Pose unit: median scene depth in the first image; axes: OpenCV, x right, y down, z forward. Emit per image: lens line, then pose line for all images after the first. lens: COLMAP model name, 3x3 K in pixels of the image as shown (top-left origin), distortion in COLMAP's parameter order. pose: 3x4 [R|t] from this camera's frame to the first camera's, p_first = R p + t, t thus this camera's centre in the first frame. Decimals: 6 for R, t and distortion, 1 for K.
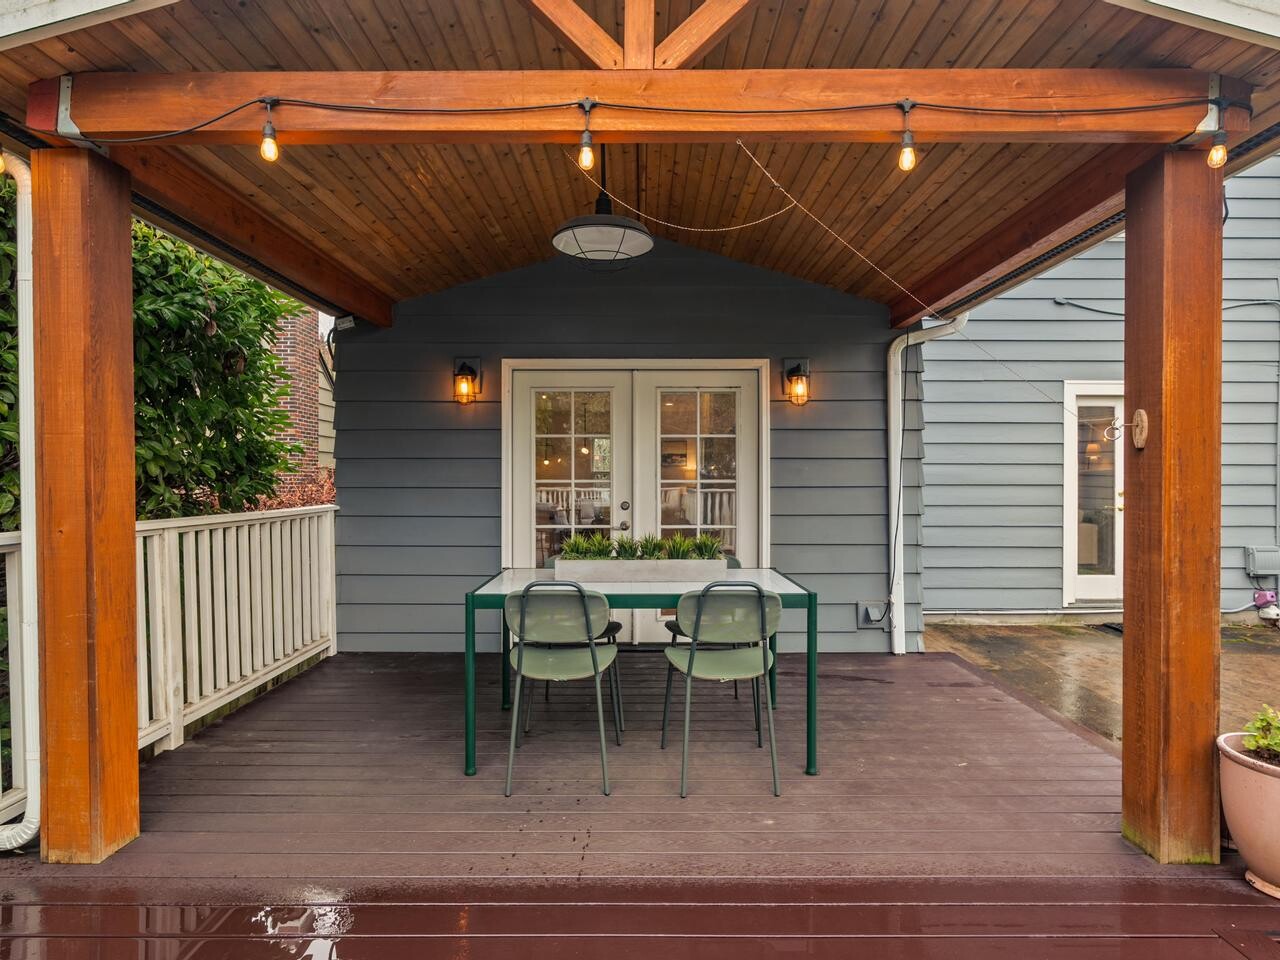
lens RADIAL K [[727.8, 0, 635.7], [0, 727.8, 483.7], [0, 0, 1]] dist [-0.004714, -0.000450]
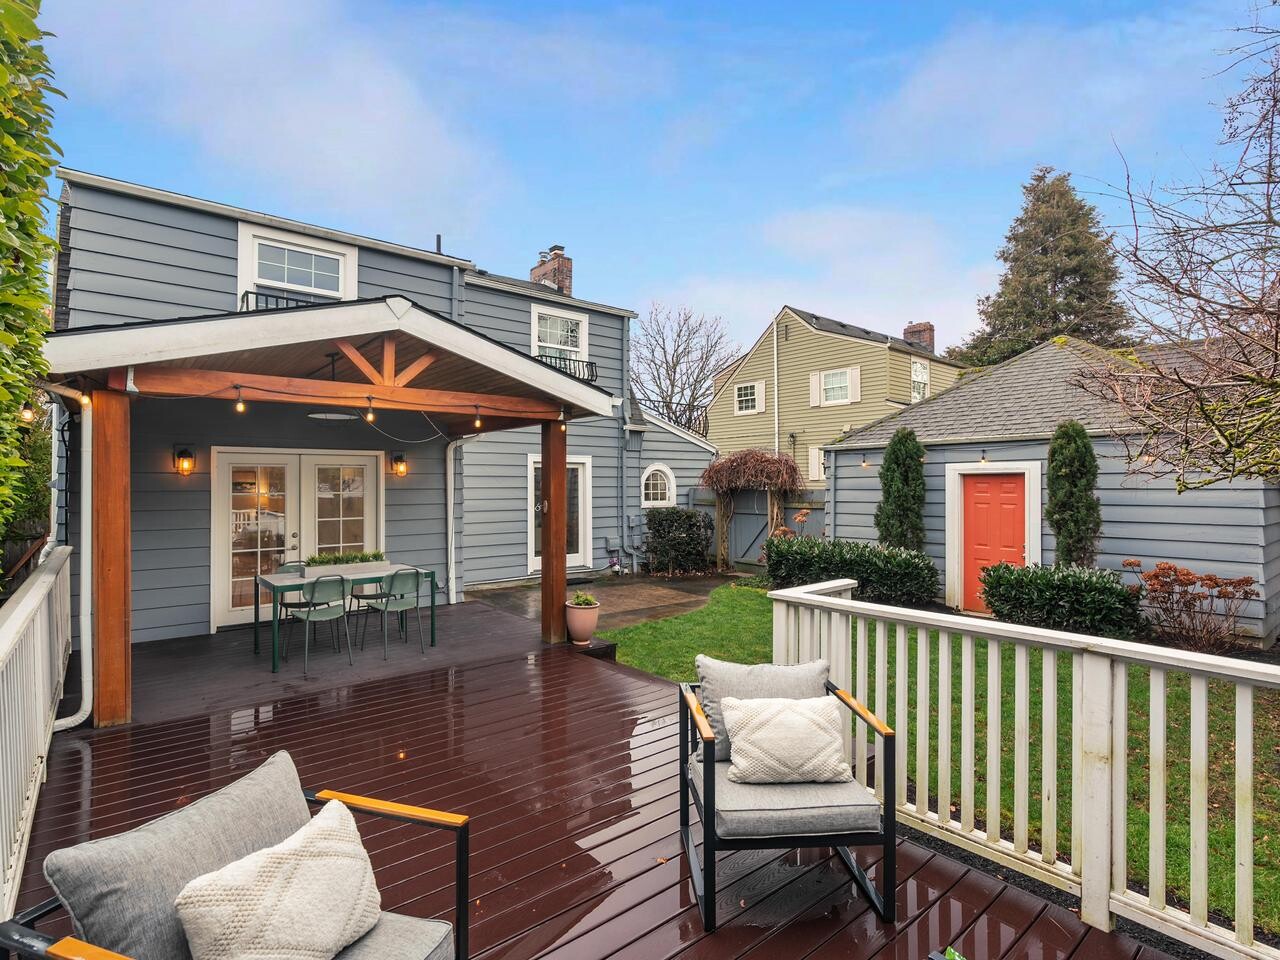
lens RADIAL K [[646.0, 0, 639.7], [0, 646.0, 474.8], [0, 0, 1]] dist [-0.003312, 0.000620]
pose [[0.767196, 0.006431, 0.641381, -0.369645], [0.009045, 0.999742, -0.020843, -0.072451], [-0.641349, 0.021792, 0.766940, -0.664610]]
